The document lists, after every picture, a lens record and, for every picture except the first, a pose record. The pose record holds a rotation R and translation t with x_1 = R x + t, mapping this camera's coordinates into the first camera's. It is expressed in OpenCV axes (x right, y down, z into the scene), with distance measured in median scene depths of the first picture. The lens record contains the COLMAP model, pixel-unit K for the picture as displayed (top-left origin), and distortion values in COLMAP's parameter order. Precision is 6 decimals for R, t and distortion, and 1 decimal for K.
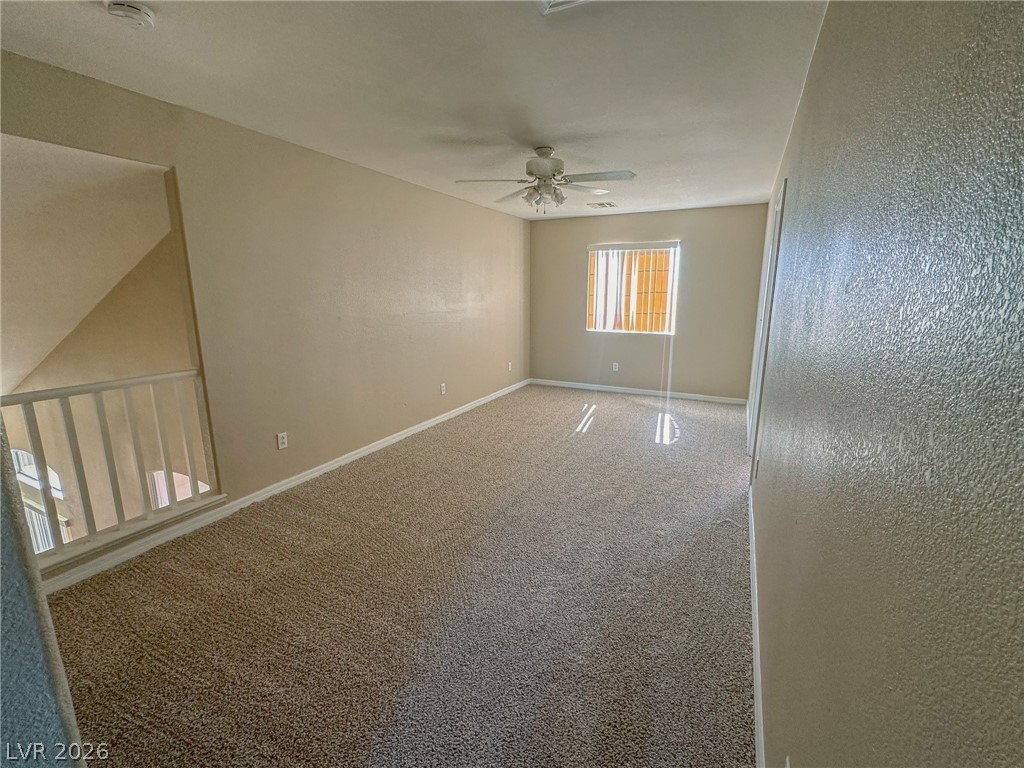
lens RADIAL K [[448.9, 0, 510.7], [0, 448.9, 382.6], [0, 0, 1]] dist [-0.004292, 0.000327]
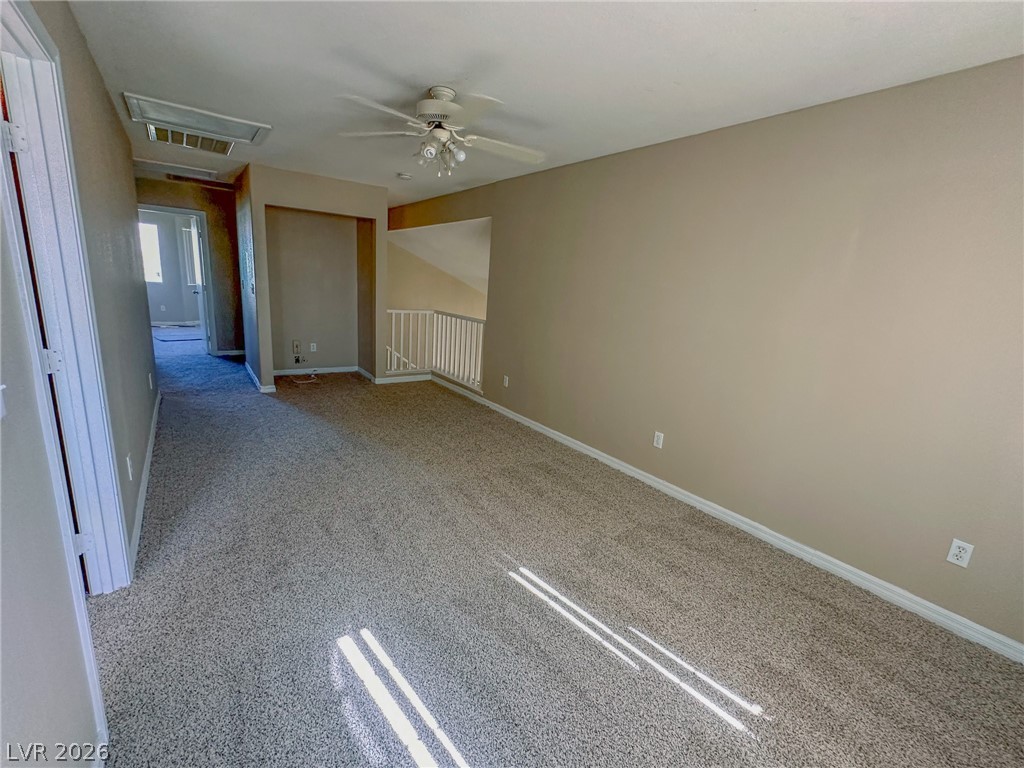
lens RADIAL K [[448.9, 0, 508.9], [0, 448.9, 388.2], [0, 0, 1]] dist [-0.004292, 0.000327]
pose [[-0.472146, 0.164798, -0.865979, 0.579661], [-0.249291, 0.917308, 0.310484, -0.232682], [0.845536, 0.362475, -0.392021, 1.182411]]
